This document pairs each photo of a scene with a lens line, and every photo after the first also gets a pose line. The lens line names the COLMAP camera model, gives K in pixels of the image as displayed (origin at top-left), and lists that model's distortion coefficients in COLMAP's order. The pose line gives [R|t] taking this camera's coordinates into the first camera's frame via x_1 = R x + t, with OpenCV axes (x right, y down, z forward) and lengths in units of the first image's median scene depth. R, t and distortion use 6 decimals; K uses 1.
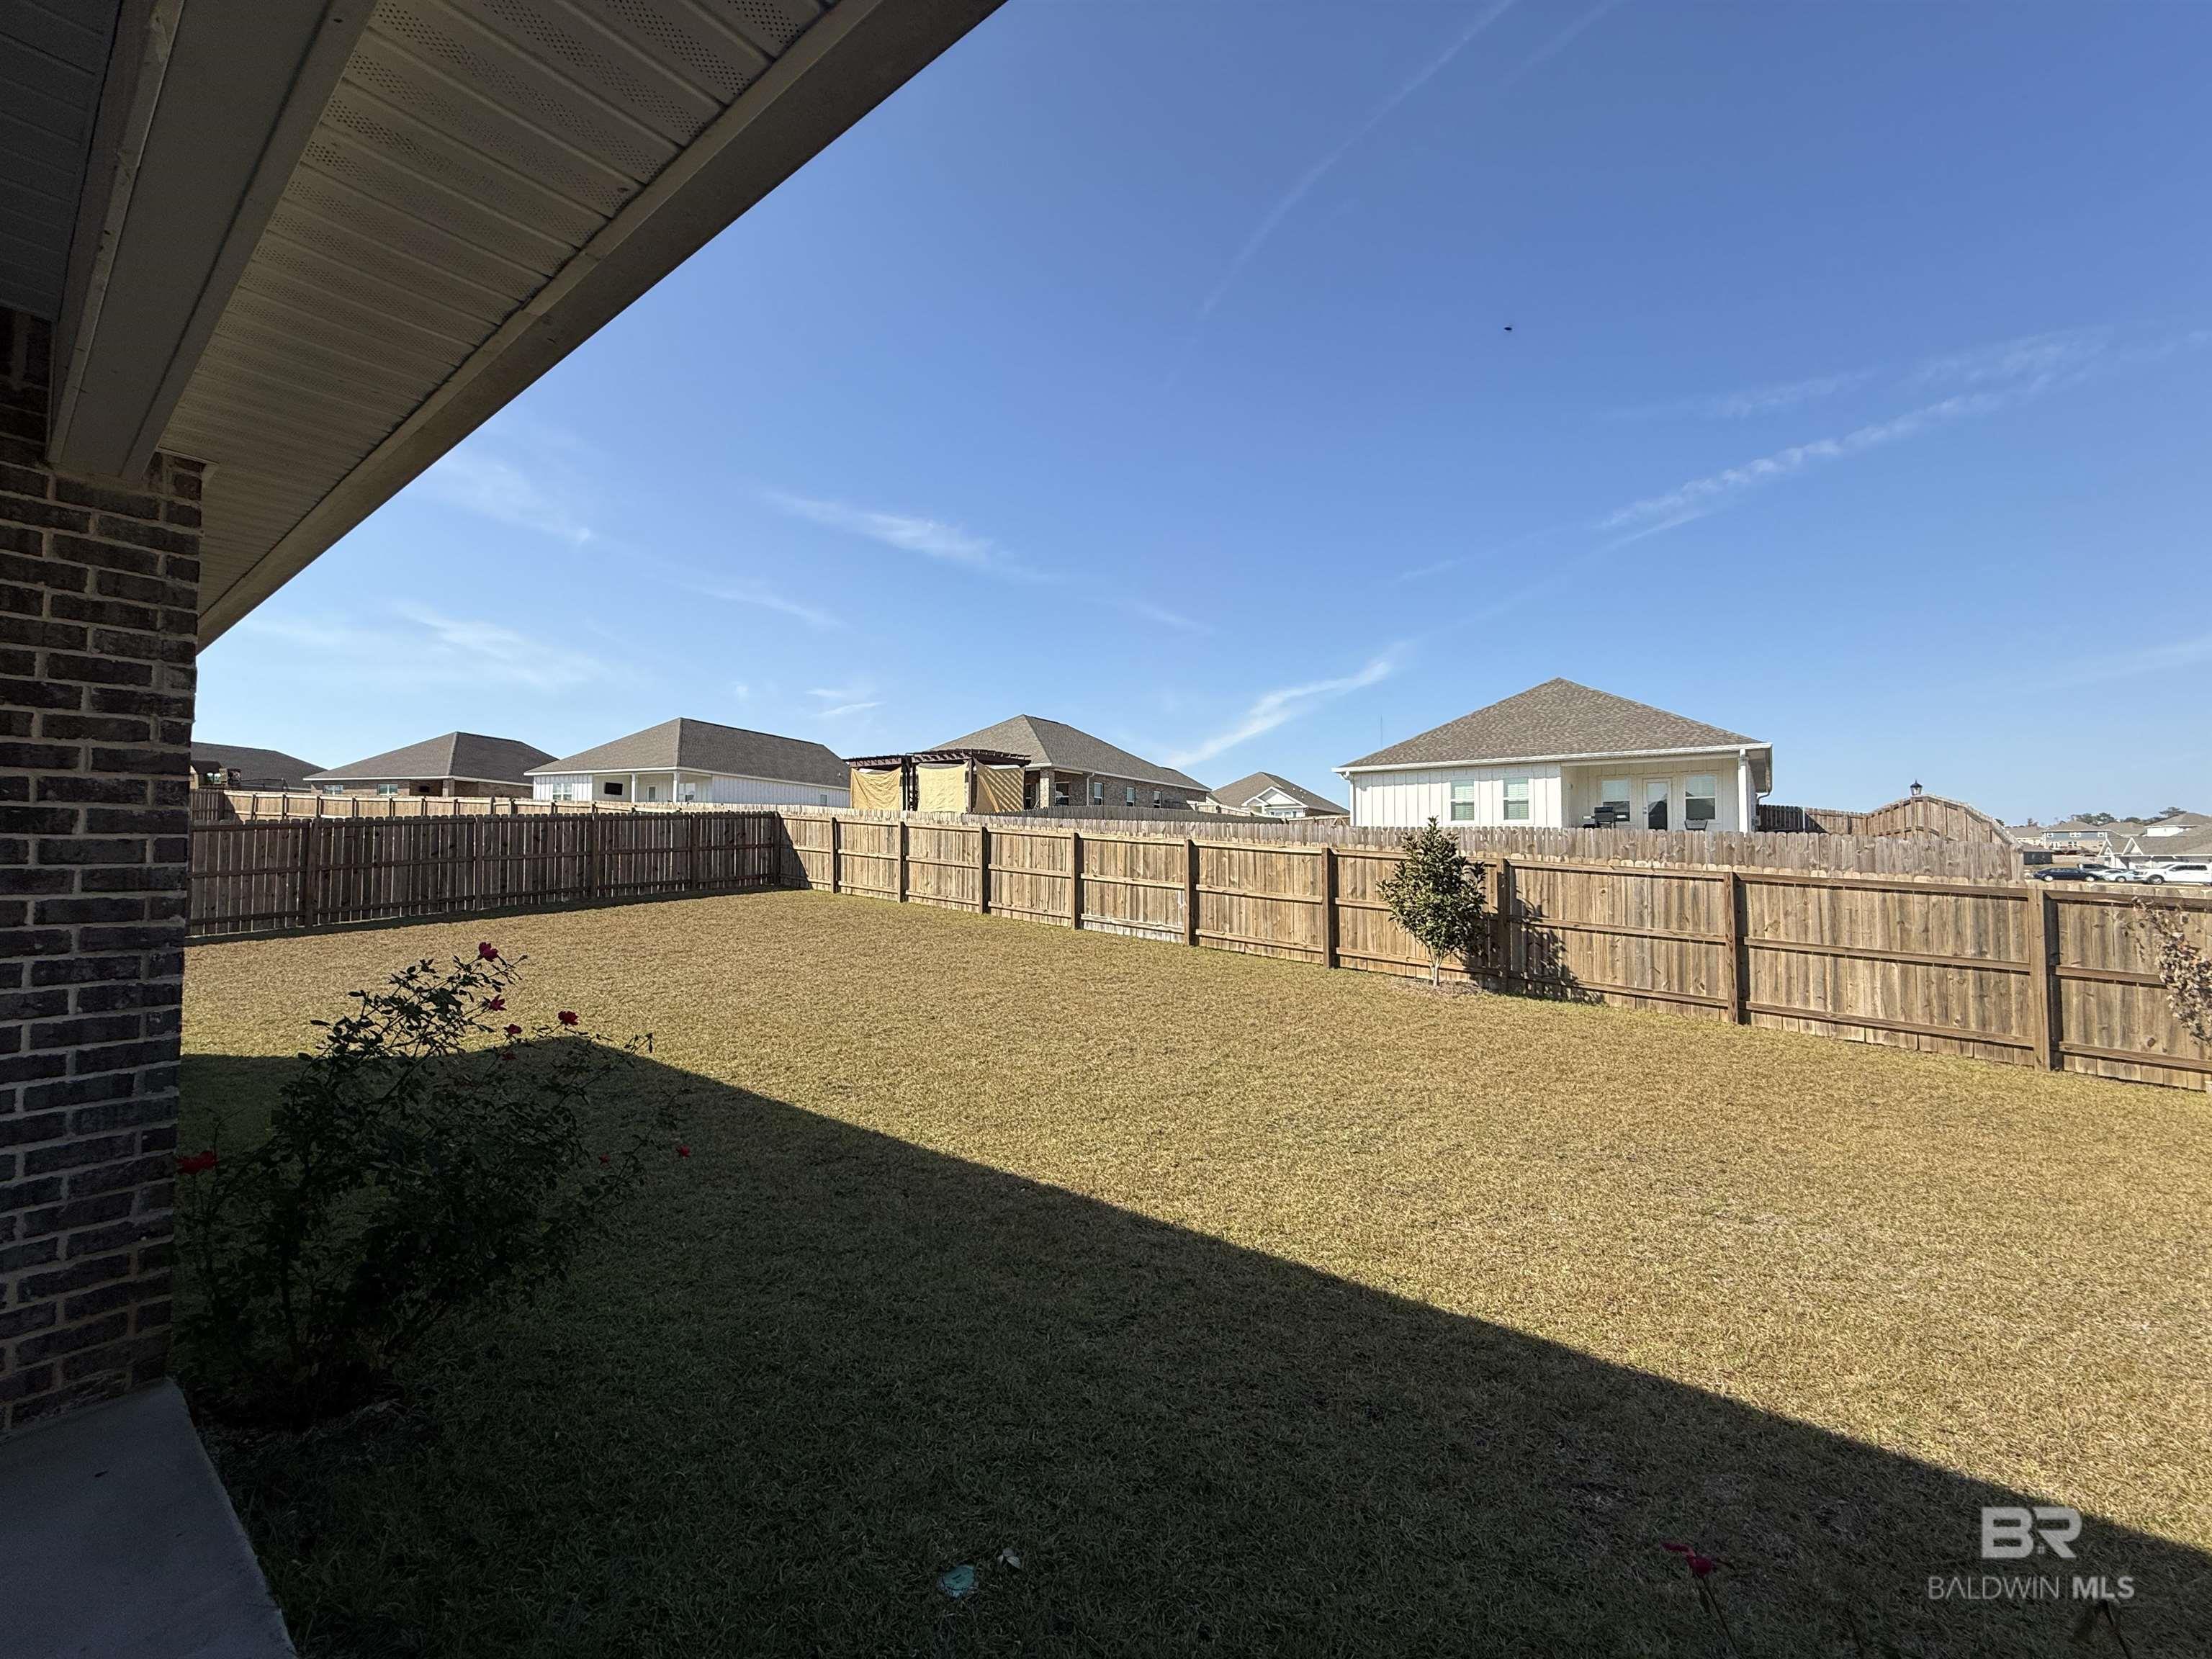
lens RADIAL K [[882.1, 0, 1096.5], [0, 882.1, 829.7], [0, 0, 1]] dist [0.000760, 0.000316]
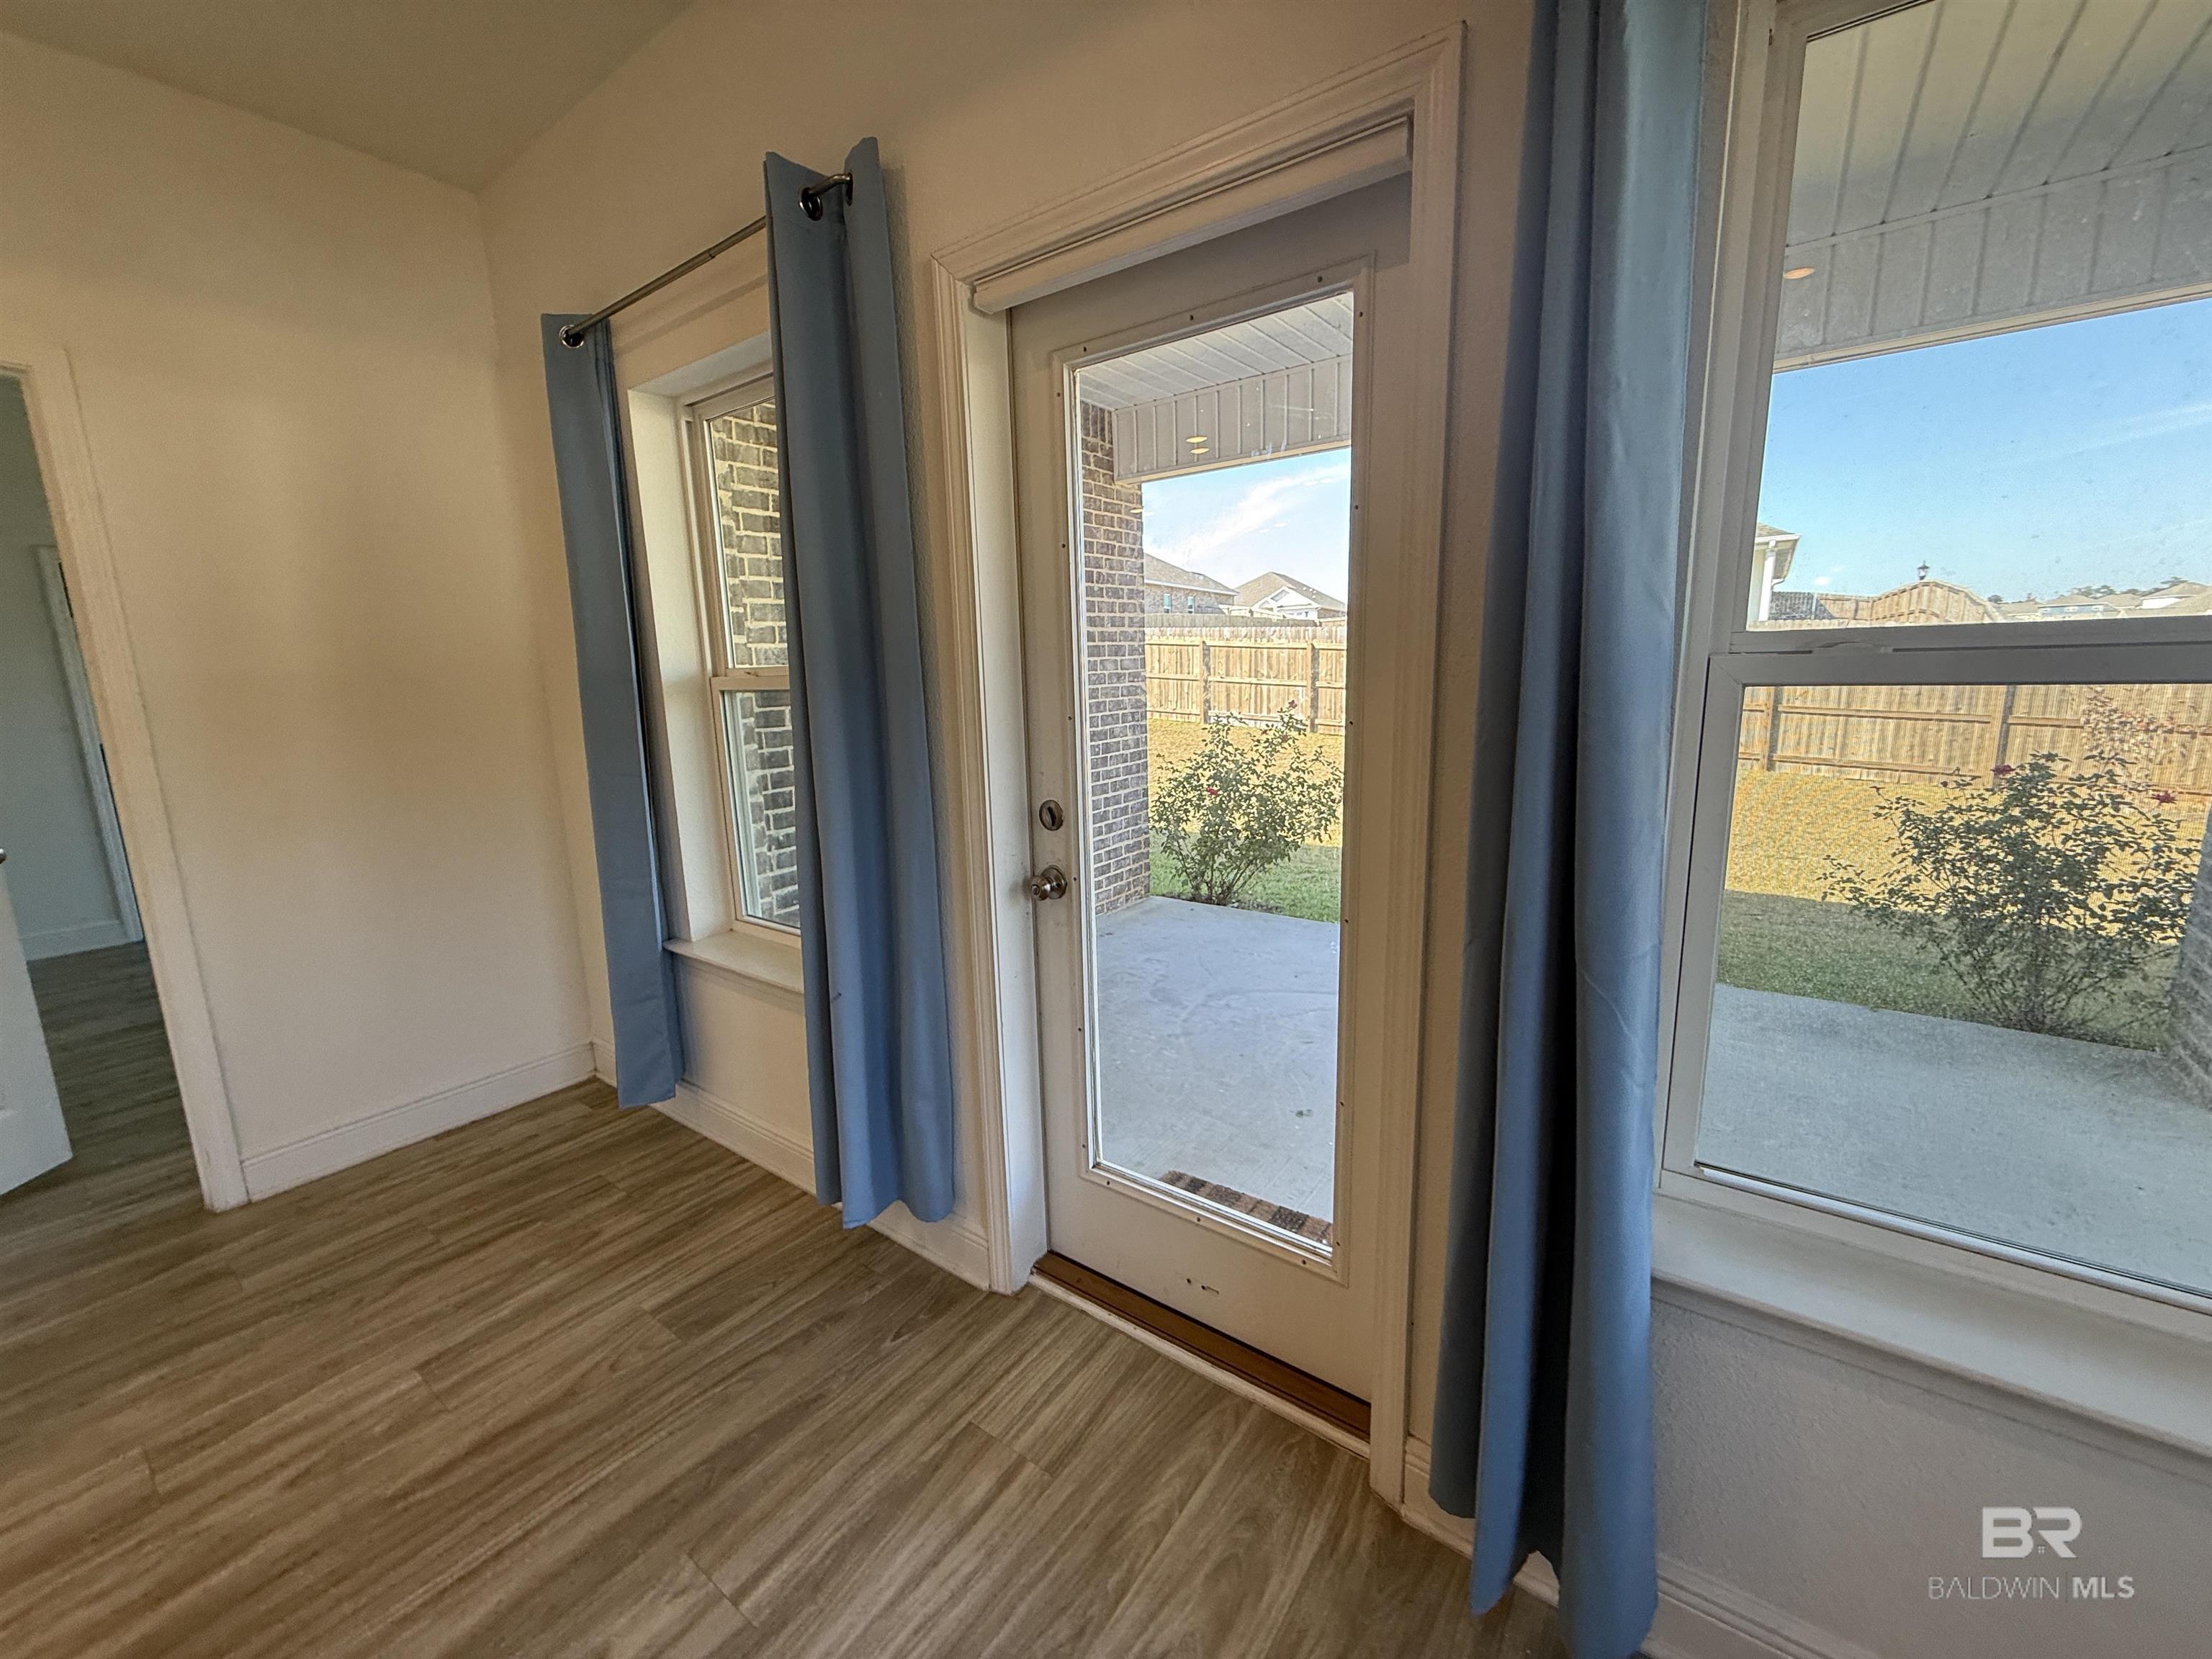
lens RADIAL K [[882.1, 0, 1096.5], [0, 882.1, 829.7], [0, 0, 1]] dist [0.000760, 0.000316]
pose [[0.999333, -0.035472, 0.008648, -0.183401], [0.032799, 0.976242, 0.214184, -0.006941], [-0.016040, -0.213758, 0.976755, -0.186796]]
